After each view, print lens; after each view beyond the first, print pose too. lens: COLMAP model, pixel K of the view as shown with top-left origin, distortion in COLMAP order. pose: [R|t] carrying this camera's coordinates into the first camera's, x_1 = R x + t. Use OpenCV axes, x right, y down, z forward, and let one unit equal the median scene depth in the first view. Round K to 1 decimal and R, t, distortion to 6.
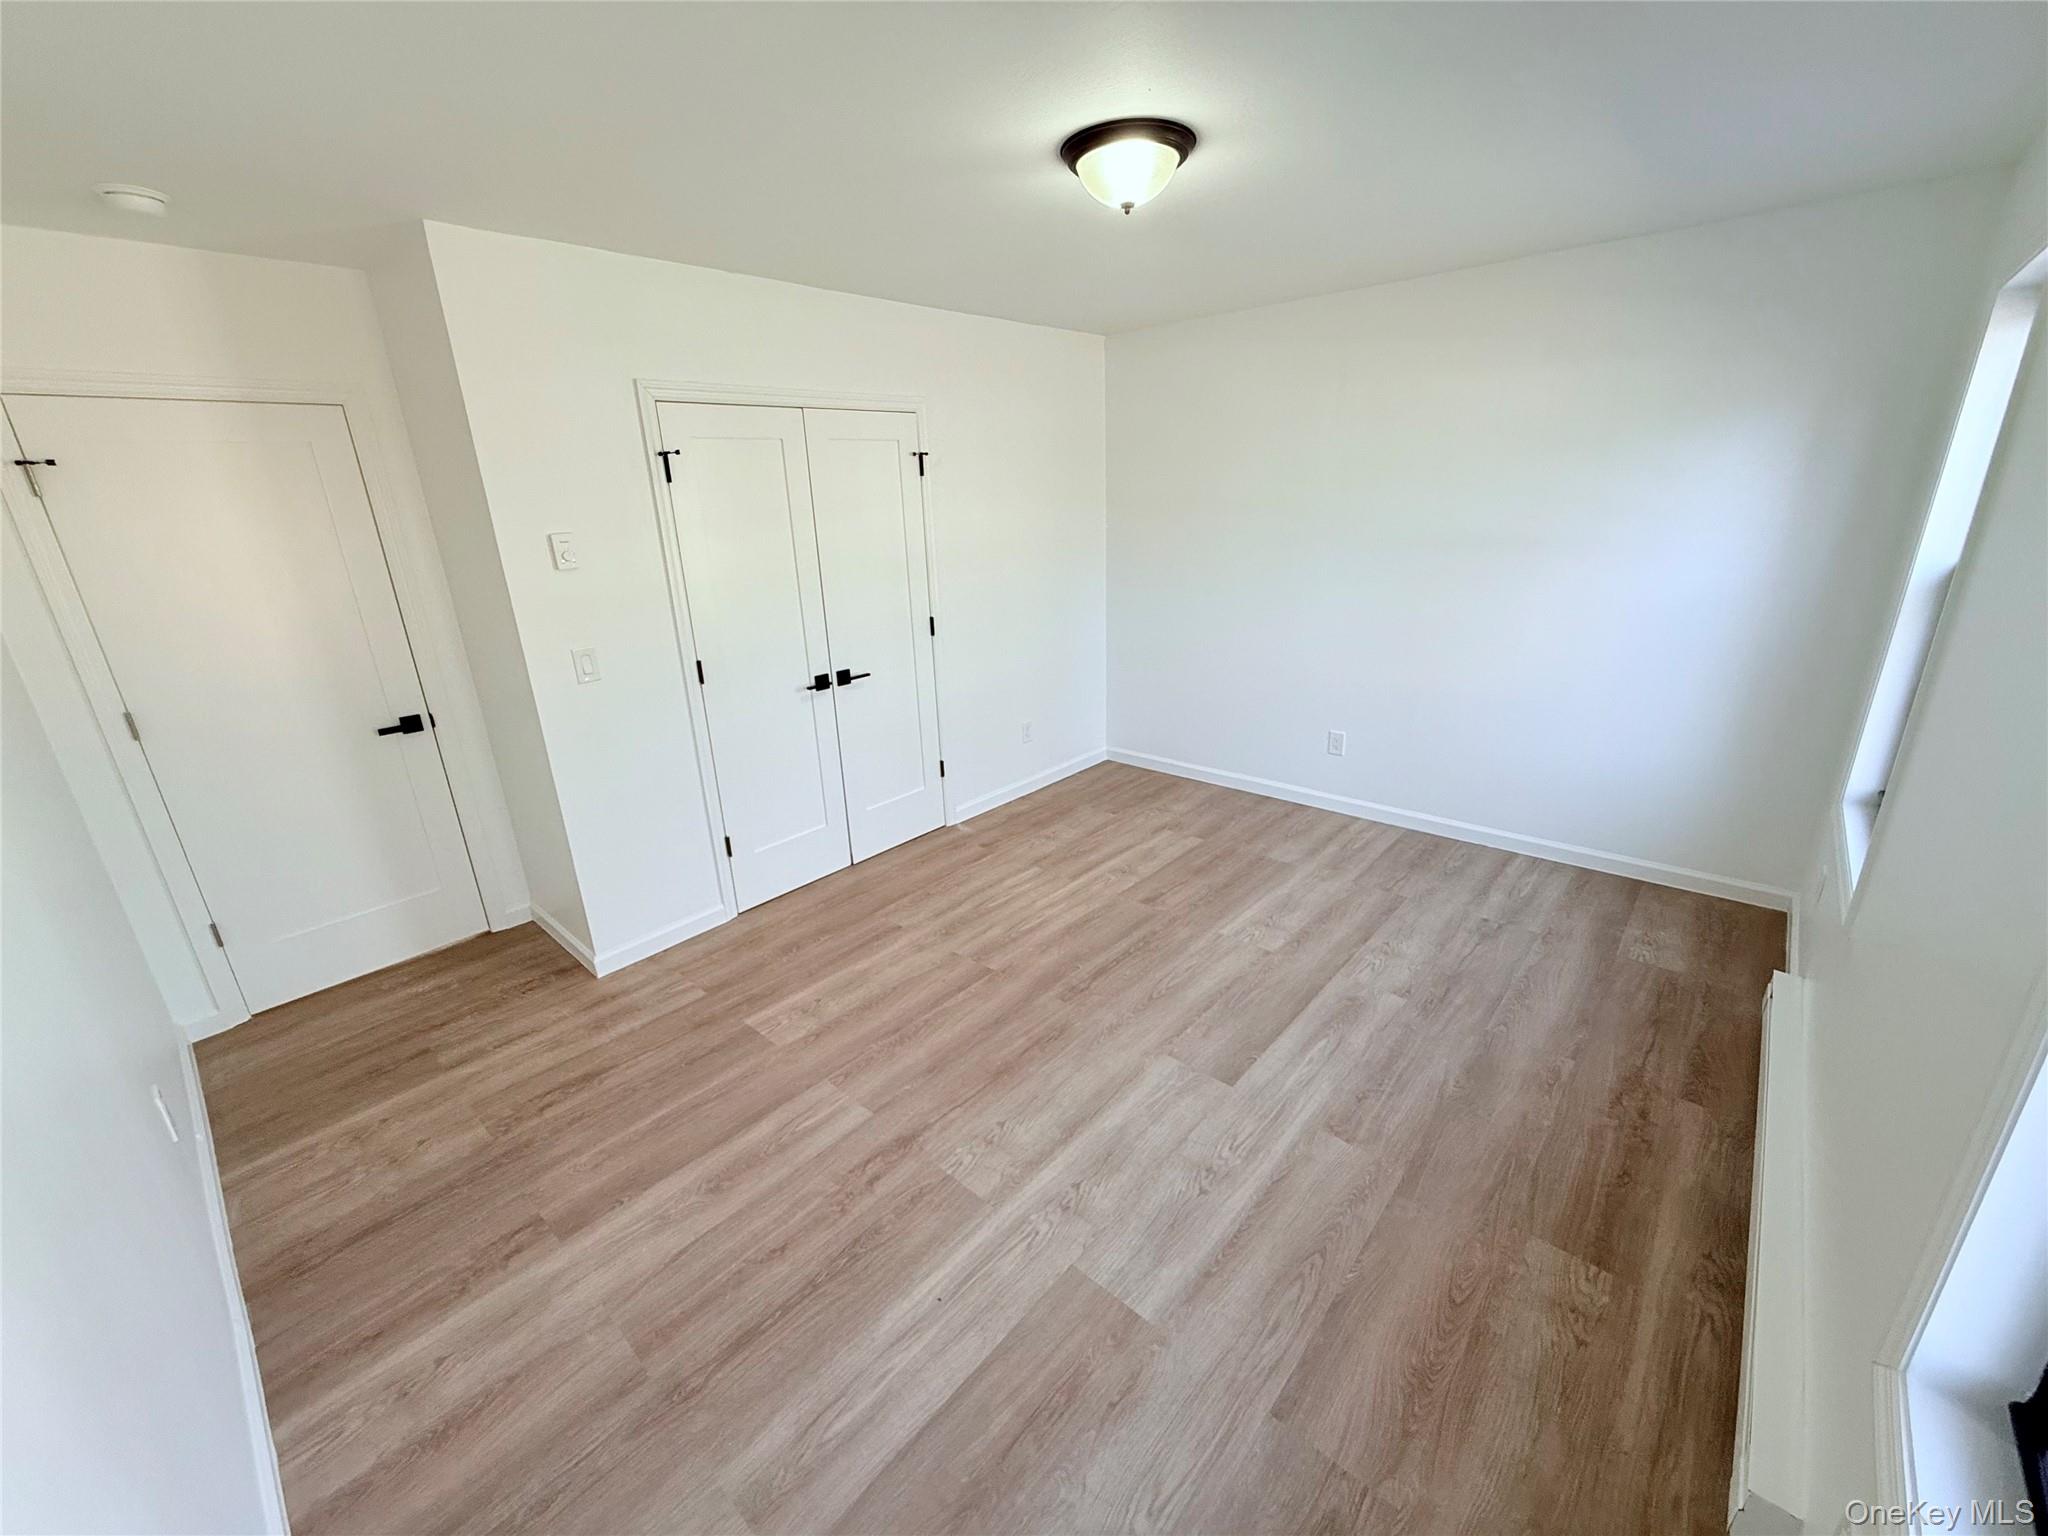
lens RADIAL K [[818.7, 0, 1020.7], [0, 818.7, 763.4], [0, 0, 1]] dist [-0.000217, 0.000405]
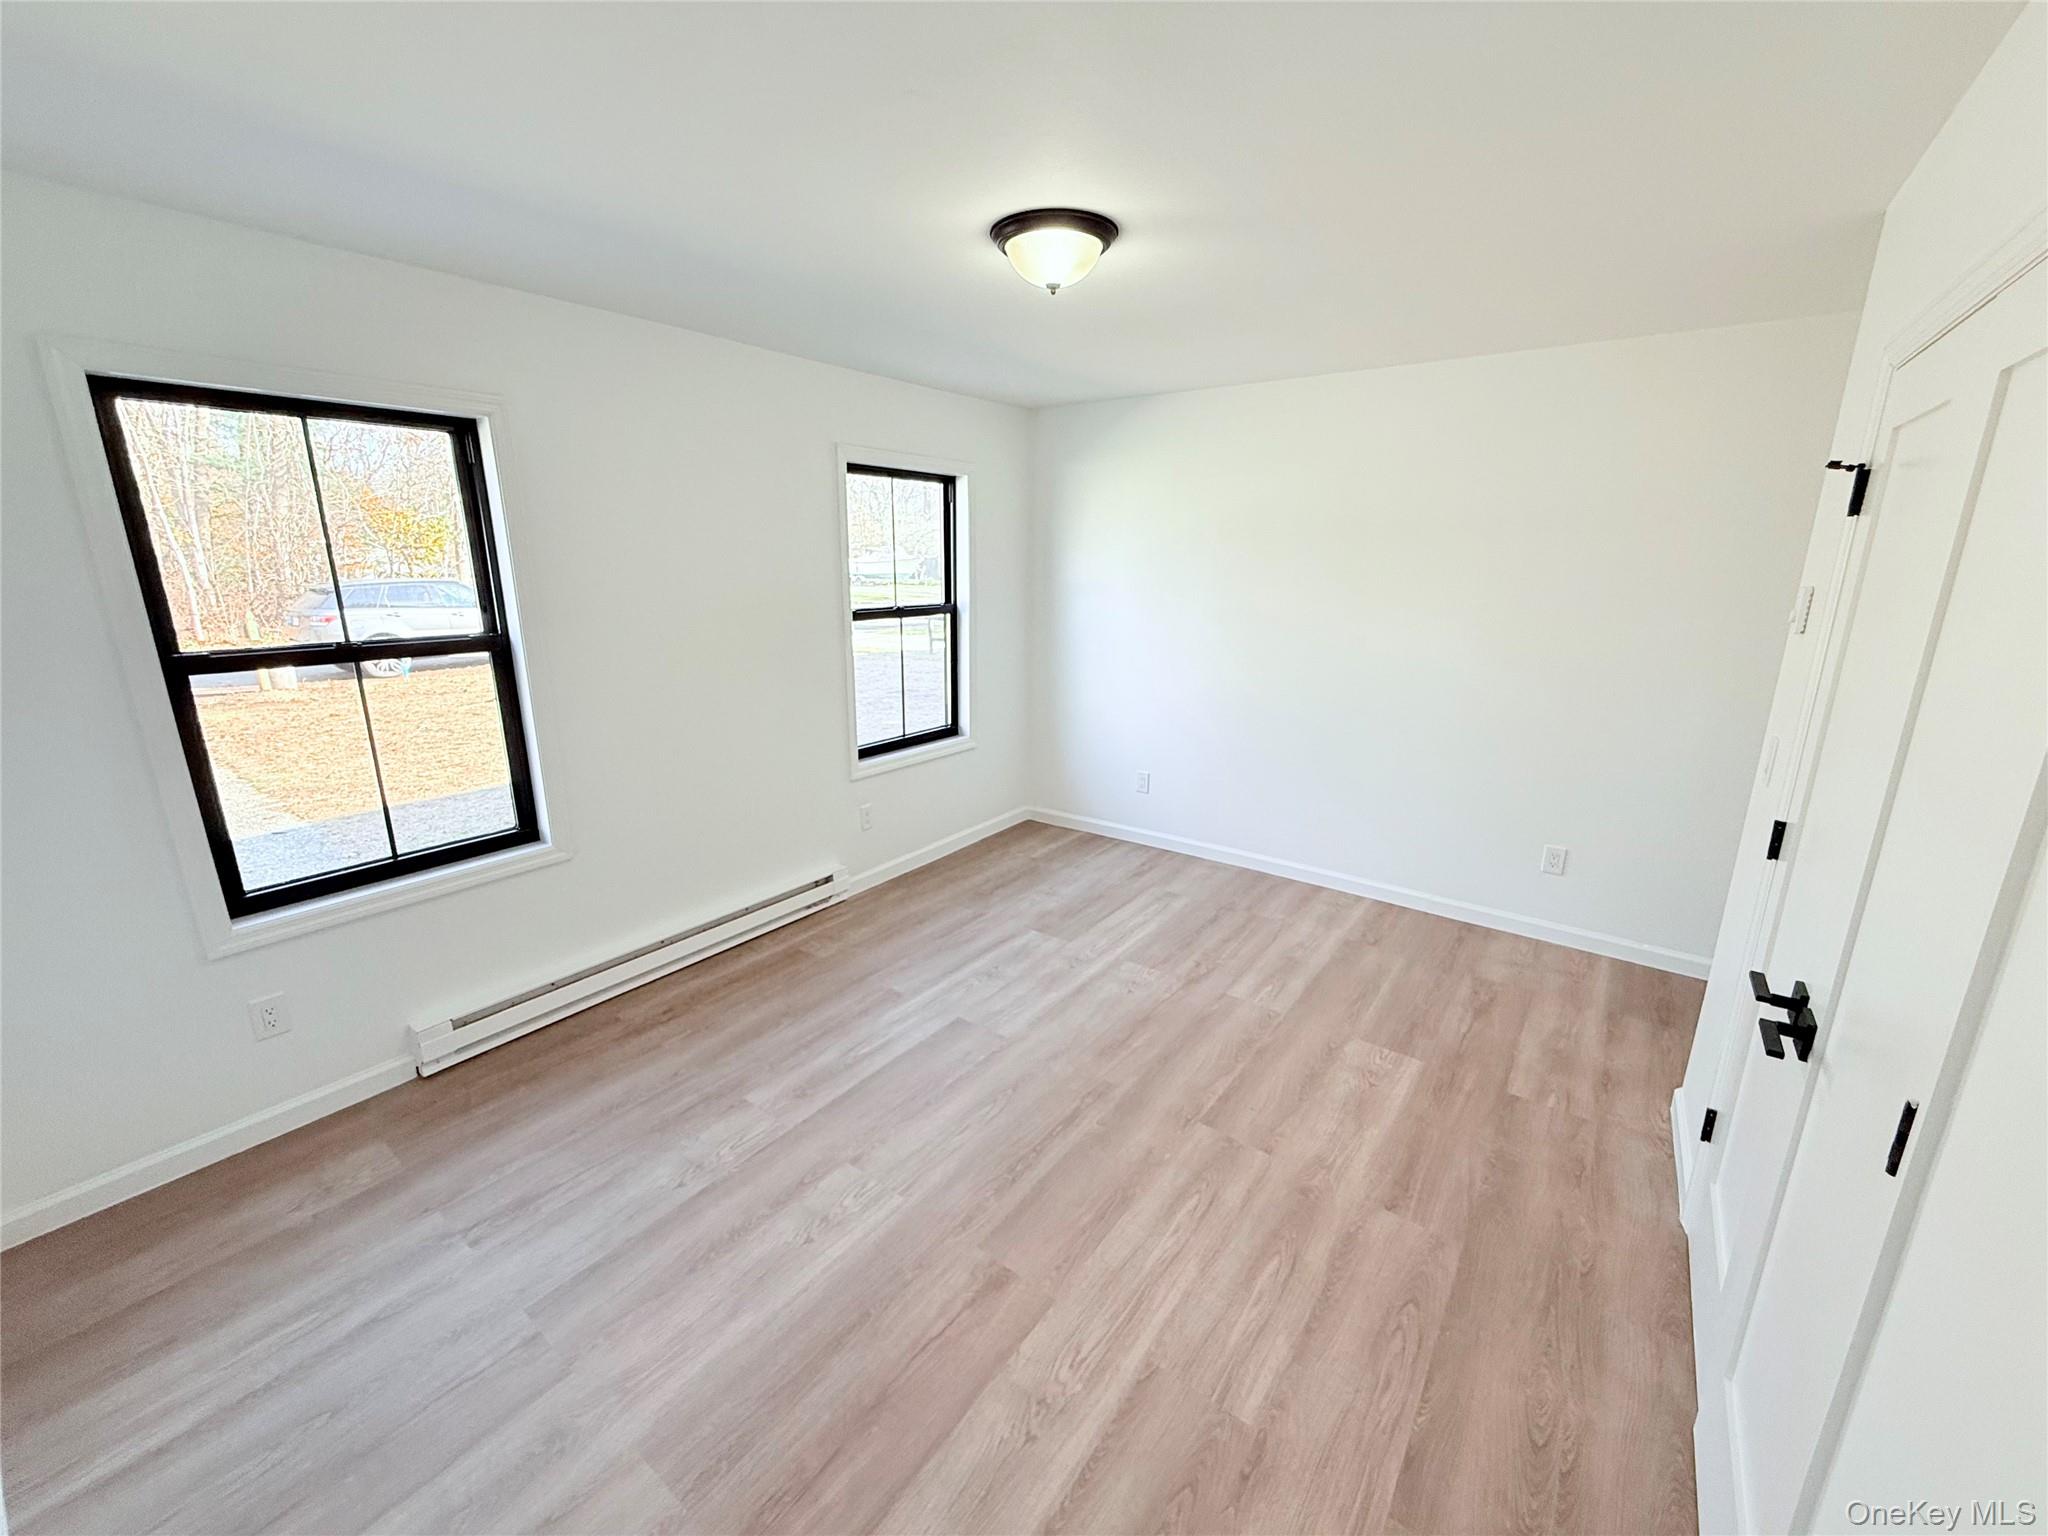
lens RADIAL K [[818.7, 0, 1020.7], [0, 818.7, 763.4], [0, 0, 1]] dist [-0.000217, 0.000405]
pose [[-0.995464, 0.053589, -0.078611, 0.212258], [0.001539, 0.835237, 0.549887, -0.550959], [0.095127, 0.547272, -0.831531, 1.622270]]
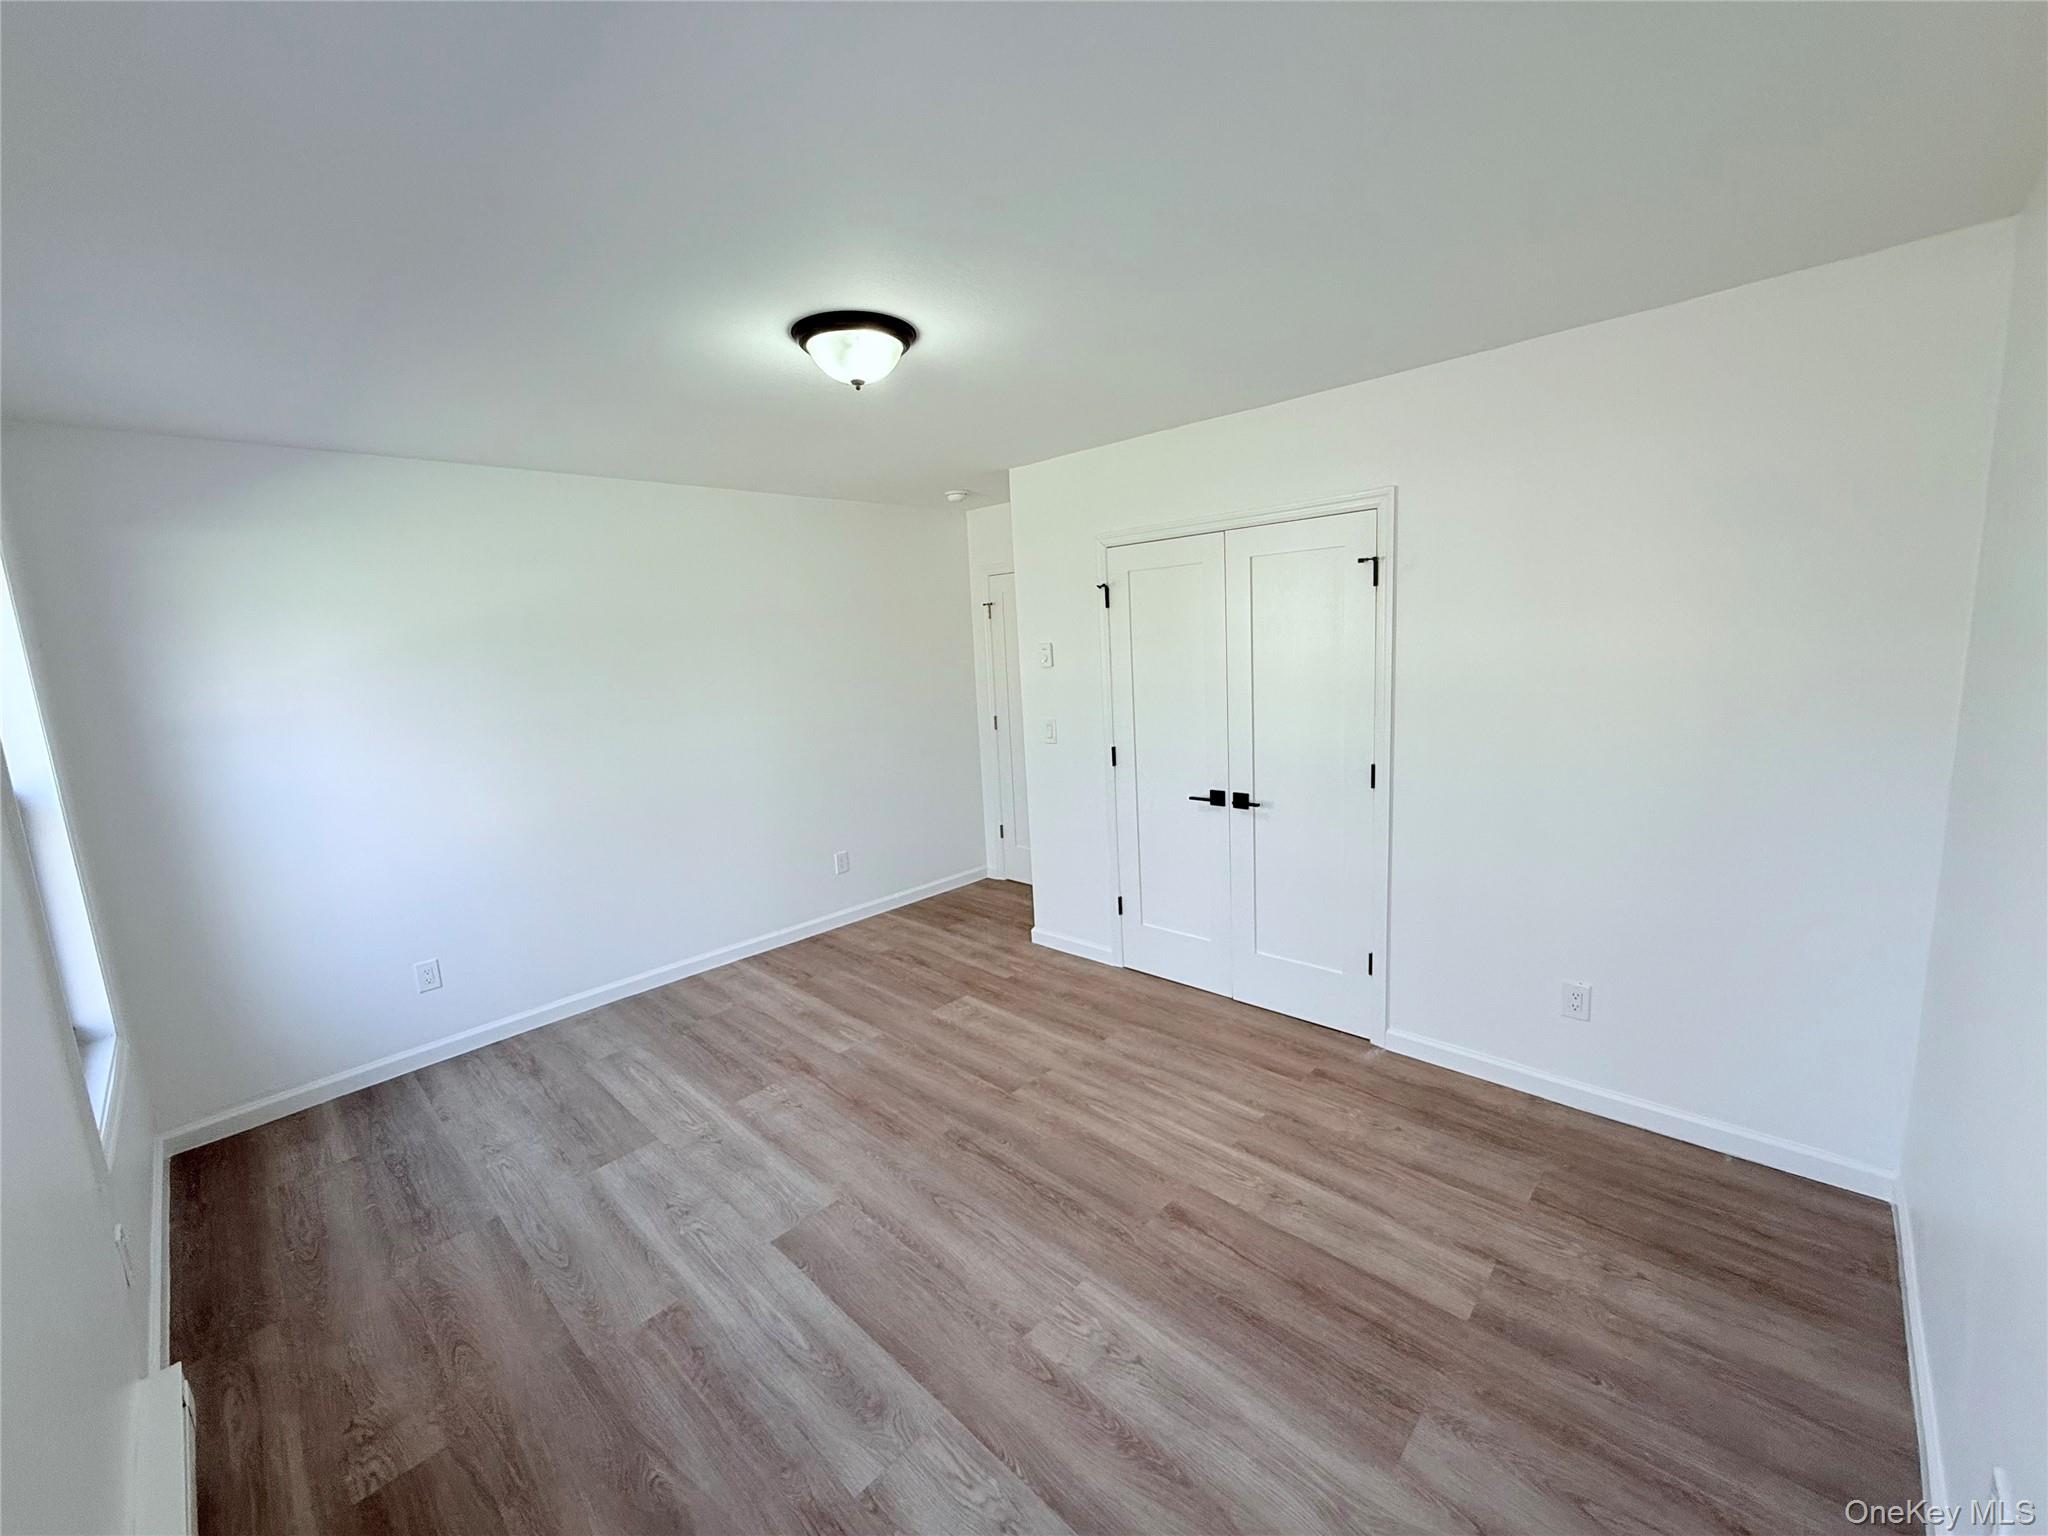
lens RADIAL K [[818.7, 0, 1020.7], [0, 818.7, 763.4], [0, 0, 1]] dist [-0.000217, 0.000405]
pose [[-0.030029, 0.191621, -0.981009, 0.949296], [-0.269486, 0.943557, 0.192555, -0.347418], [0.962536, 0.270151, 0.023306, 0.972841]]
